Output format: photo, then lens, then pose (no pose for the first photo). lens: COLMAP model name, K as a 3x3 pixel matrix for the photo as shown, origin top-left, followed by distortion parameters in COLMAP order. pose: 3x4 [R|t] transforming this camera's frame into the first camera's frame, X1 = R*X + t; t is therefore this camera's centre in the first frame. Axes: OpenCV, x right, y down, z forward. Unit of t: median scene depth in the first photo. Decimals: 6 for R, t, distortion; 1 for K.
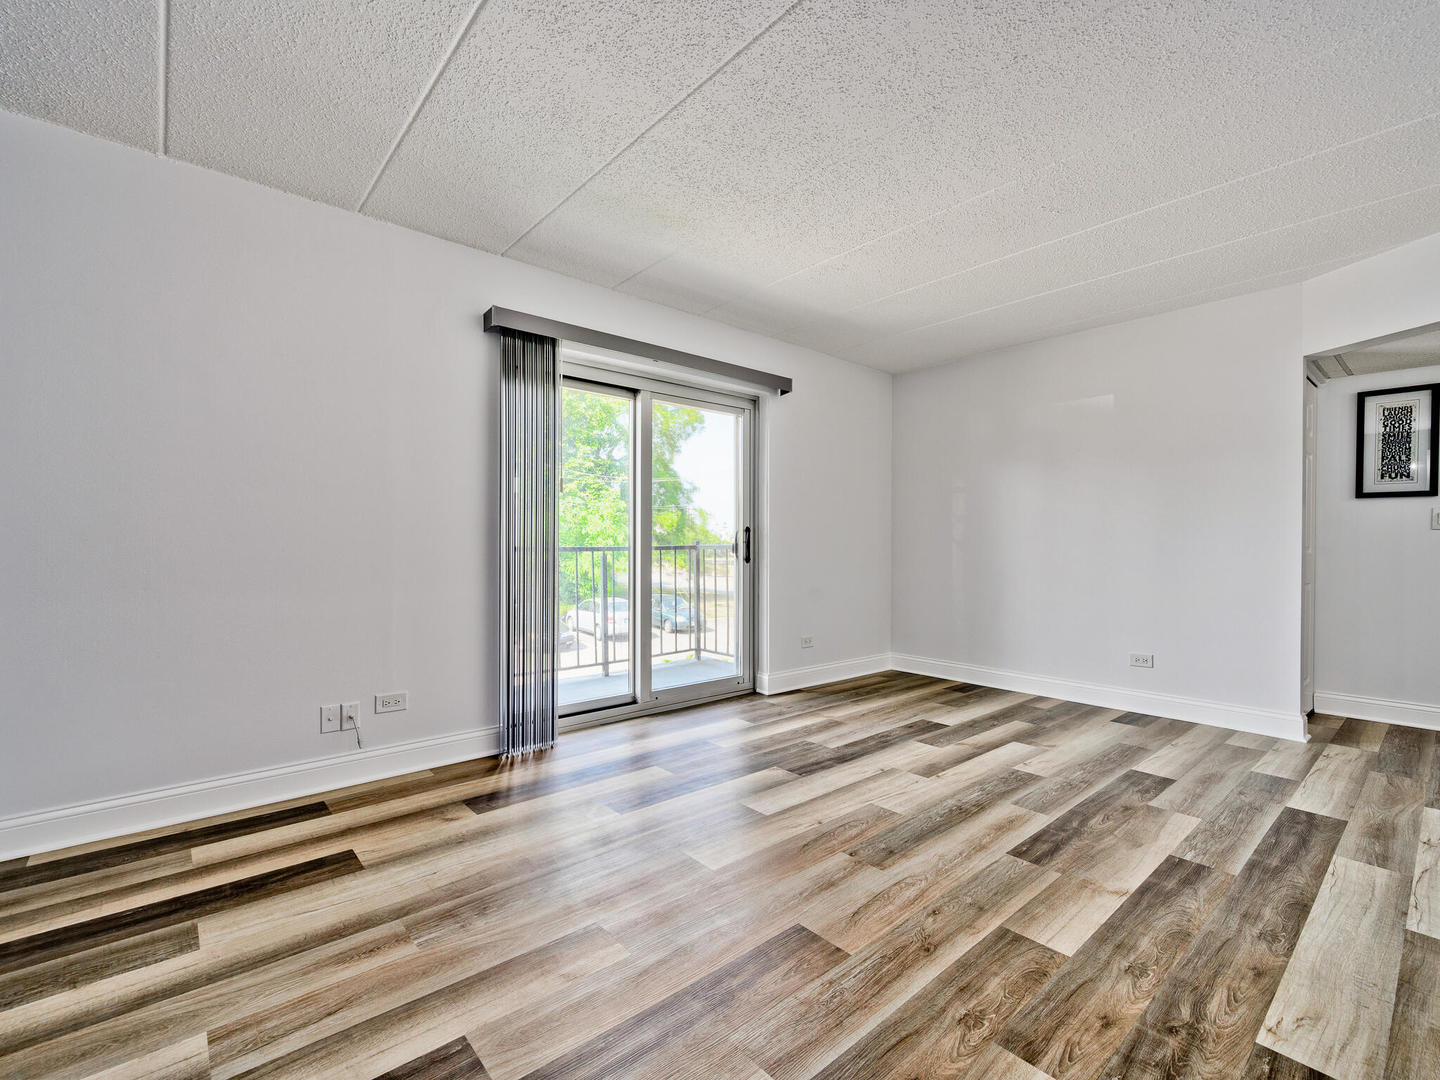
lens RADIAL K [[643.7, 0, 737.4], [0, 643.7, 541.5], [0, 0, 1]] dist [-0.000785, -0.000436]
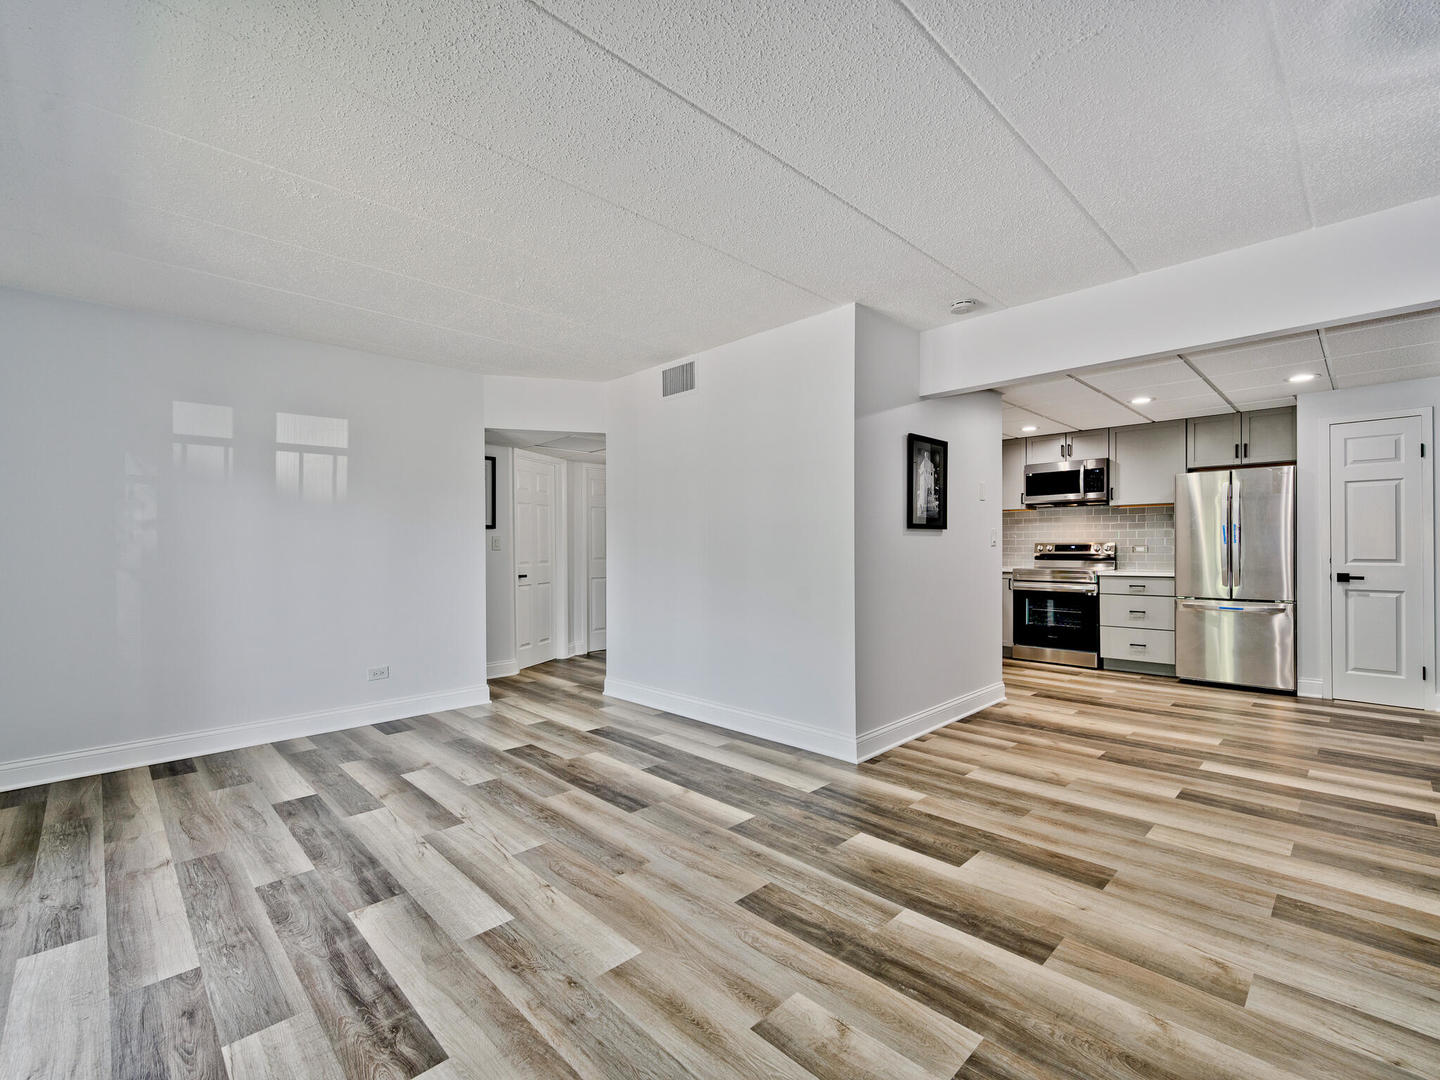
lens RADIAL K [[652.9, 0, 720.0], [0, 652.9, 540.0], [0, 0, 1]] dist [0.000003, -0.000410]
pose [[-0.048910, 0.008065, 0.998771, -0.700696], [0.006987, 0.999946, -0.007733, -0.037426], [-0.998779, 0.006600, -0.048964, 0.690464]]
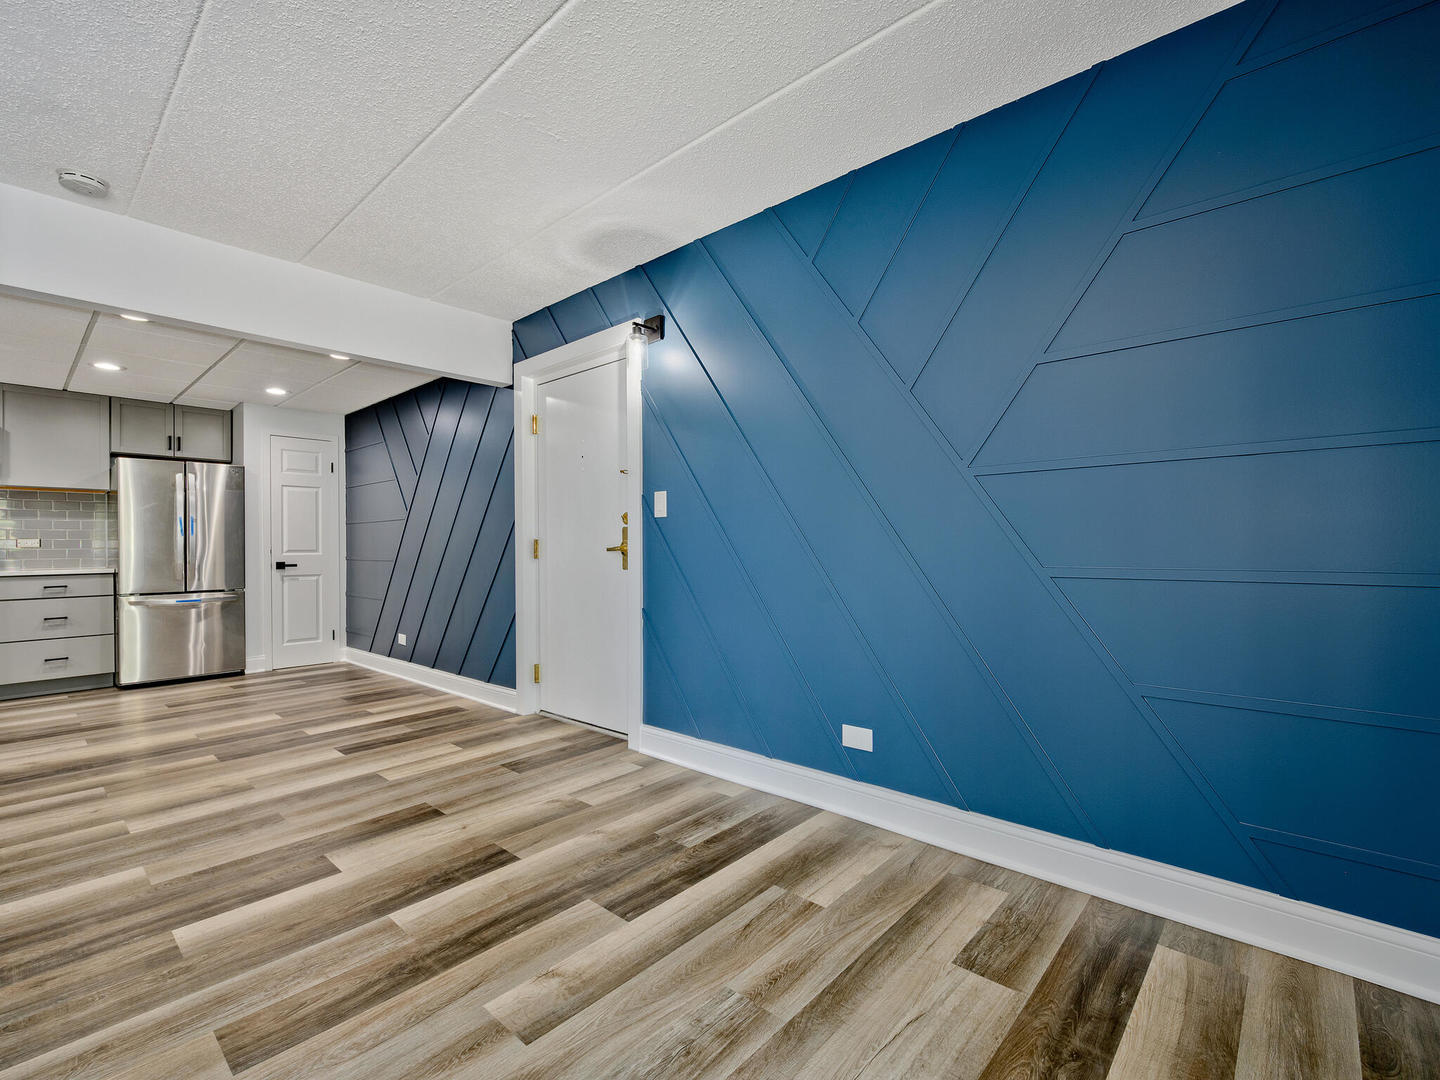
lens RADIAL K [[643.7, 0, 737.4], [0, 643.7, 541.5], [0, 0, 1]] dist [-0.000785, -0.000436]
pose [[-0.992674, 0.004746, -0.120730, -0.240144], [0.005571, 0.999963, -0.006497, 0.005439], [0.120695, -0.007122, -0.992664, 1.136967]]
